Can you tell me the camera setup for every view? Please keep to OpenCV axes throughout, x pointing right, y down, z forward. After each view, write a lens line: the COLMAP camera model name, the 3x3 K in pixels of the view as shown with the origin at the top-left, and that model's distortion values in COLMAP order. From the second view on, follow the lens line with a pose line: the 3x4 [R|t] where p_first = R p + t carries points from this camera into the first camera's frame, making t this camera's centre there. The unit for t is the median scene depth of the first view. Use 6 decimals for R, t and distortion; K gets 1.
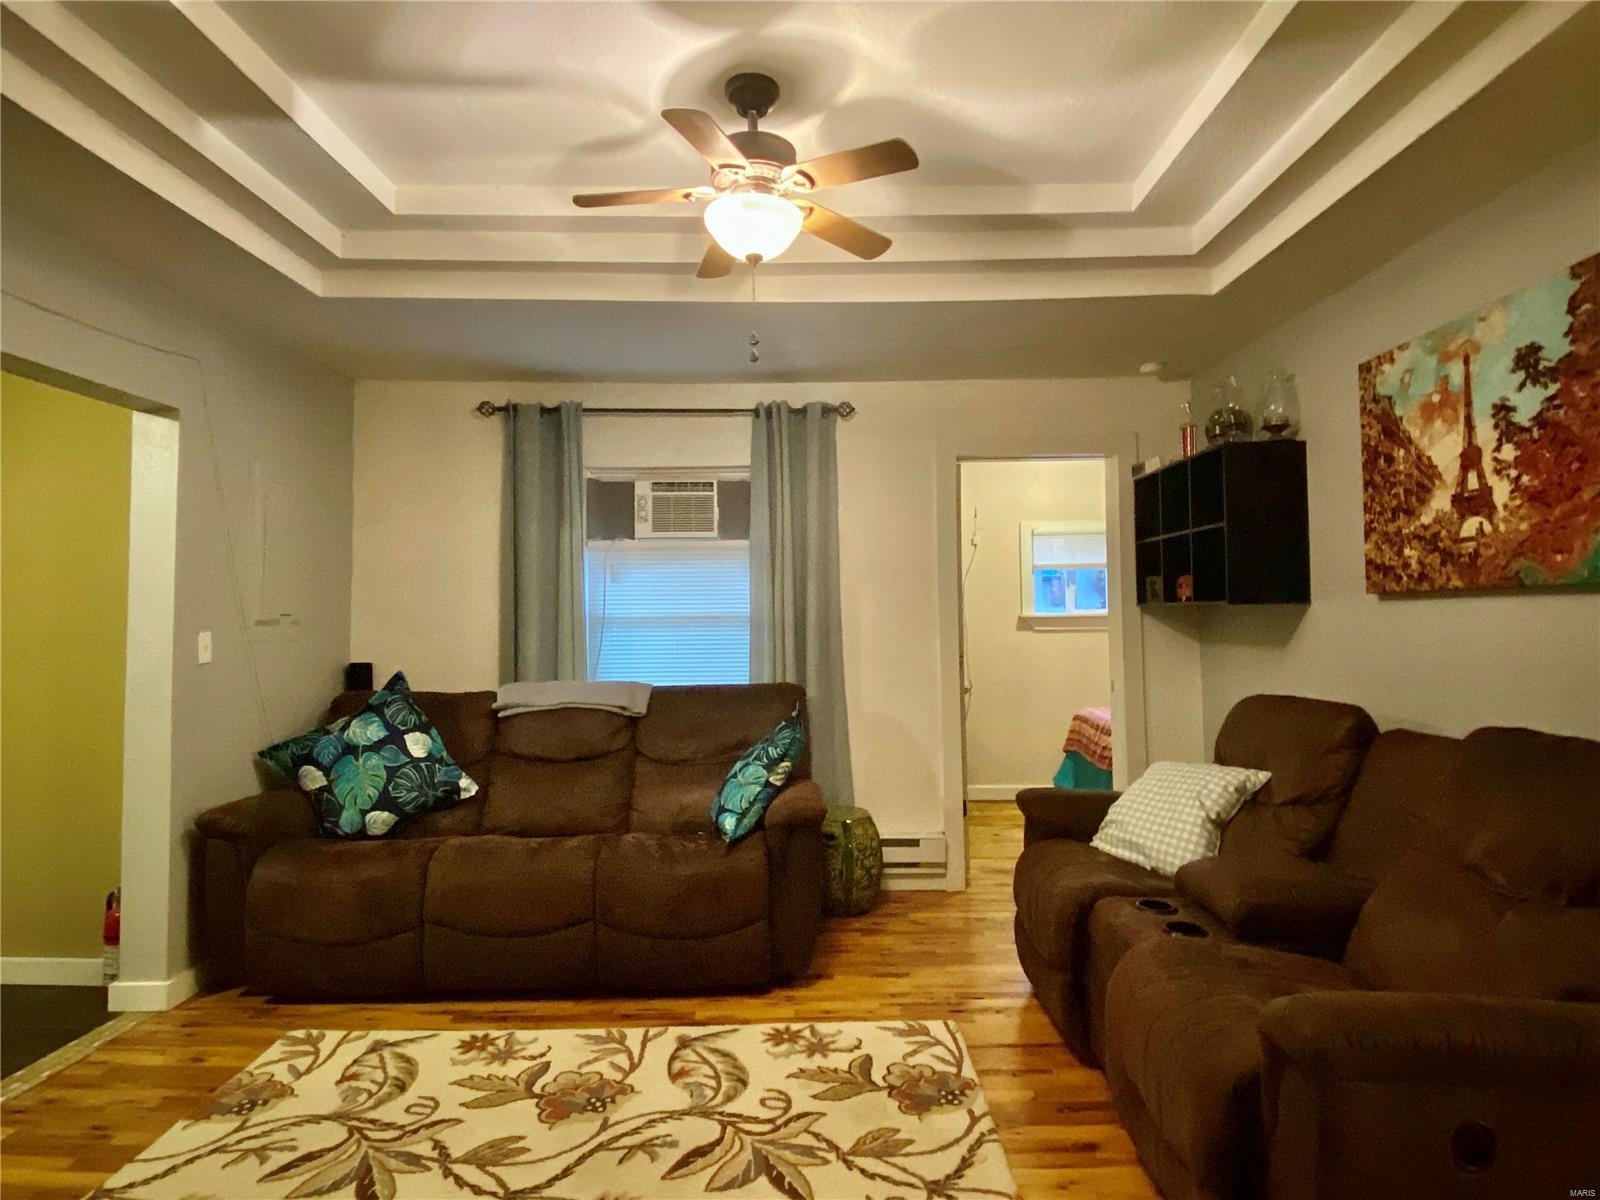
lens RADIAL K [[891.6, 0, 808.7], [0, 891.6, 599.6], [0, 0, 1]] dist [0.059576, -0.058123]
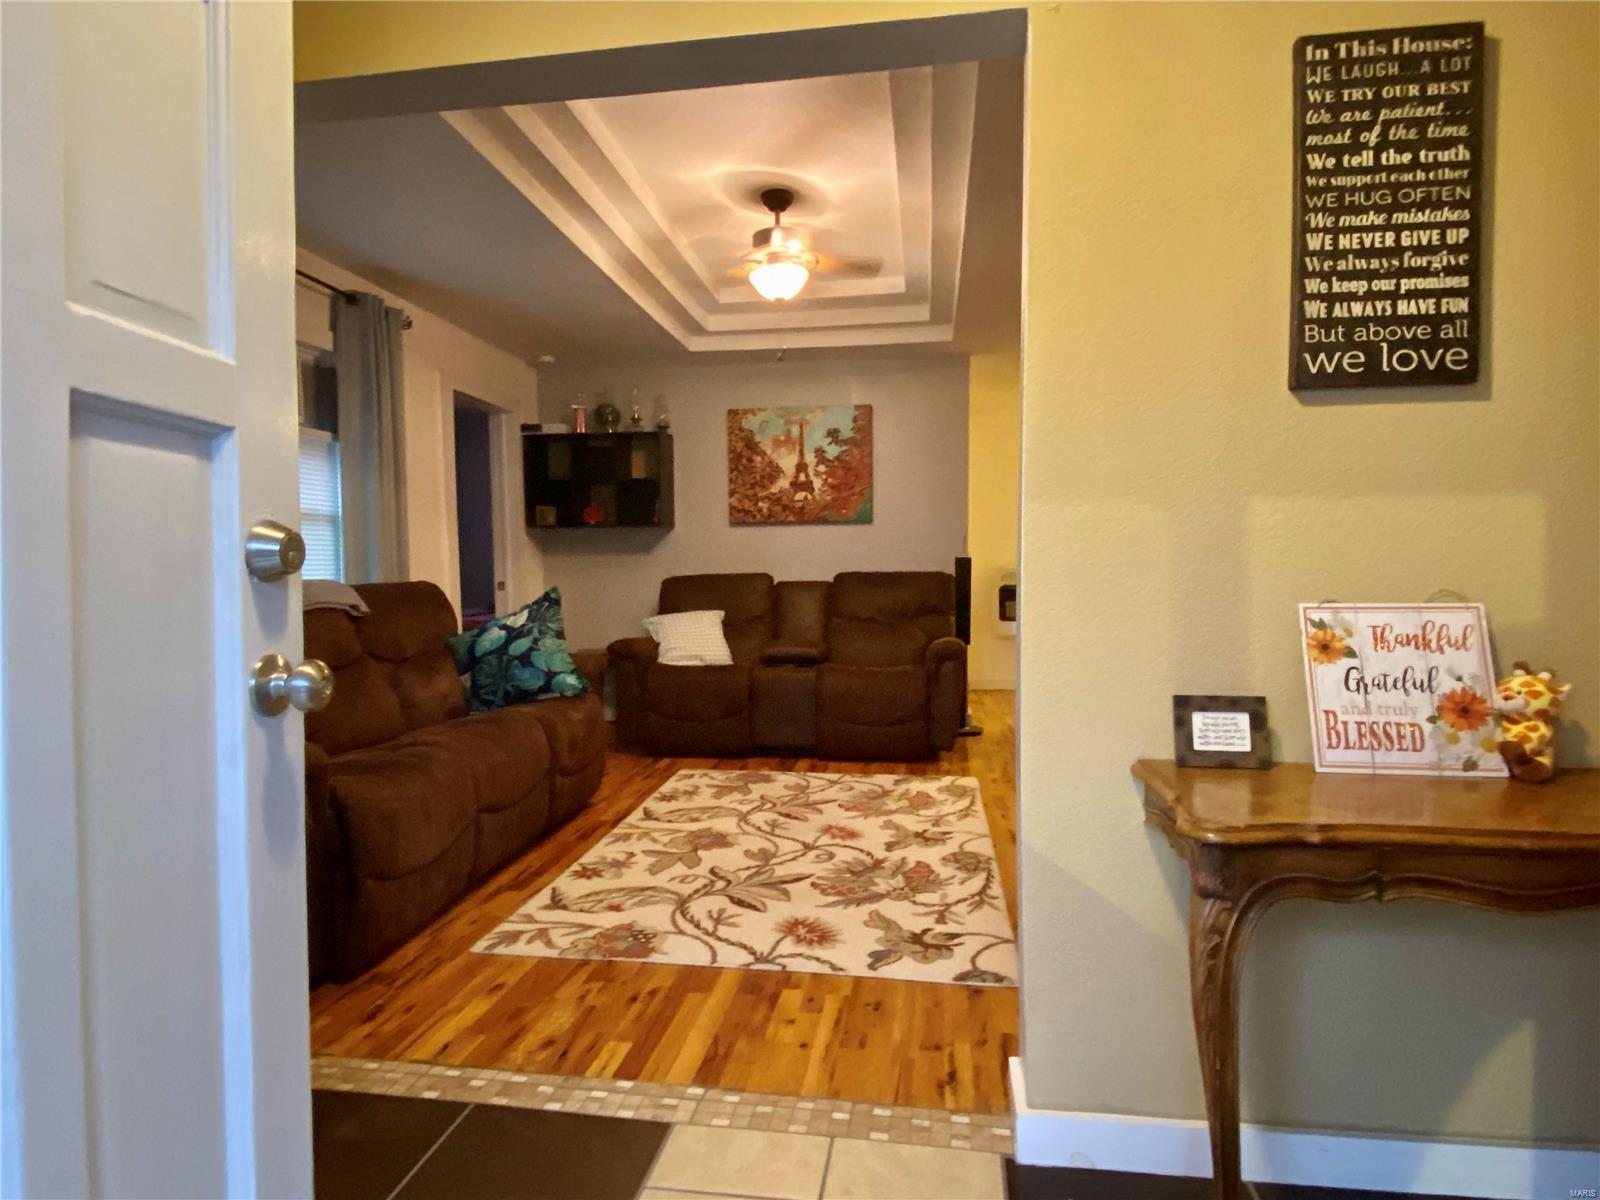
lens RADIAL K [[865.8, 0, 800.0], [0, 865.8, 600.0], [0, 0, 1]] dist [0.155505, -0.051100]
pose [[0.150411, -0.030414, 0.988156, -1.412898], [-0.012493, 0.999388, 0.032662, 0.109573], [-0.988545, -0.017258, 0.149939, 0.577630]]
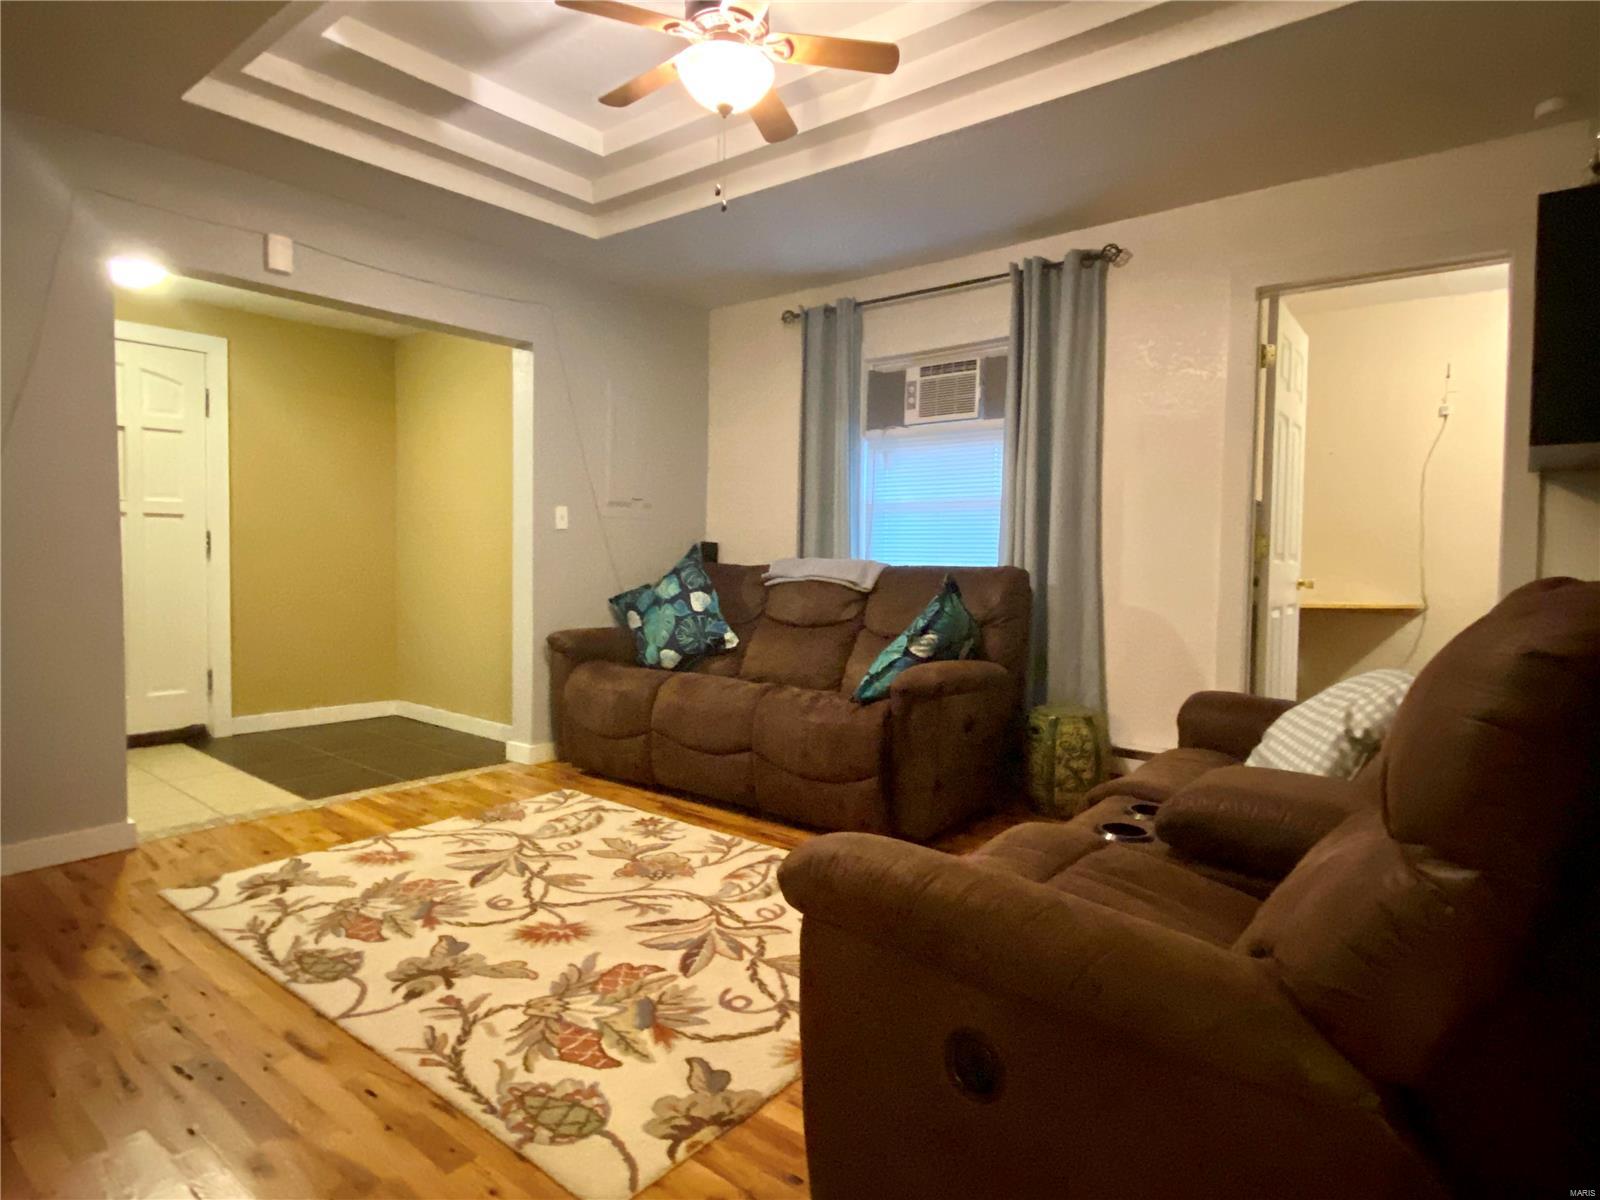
lens RADIAL K [[891.6, 0, 808.7], [0, 891.6, 599.6], [0, 0, 1]] dist [0.059576, -0.058123]
pose [[0.781013, 0.050427, -0.622475, 0.572506], [-0.004910, 0.997200, 0.074623, 0.086002], [0.624495, -0.055226, 0.779074, 0.182554]]
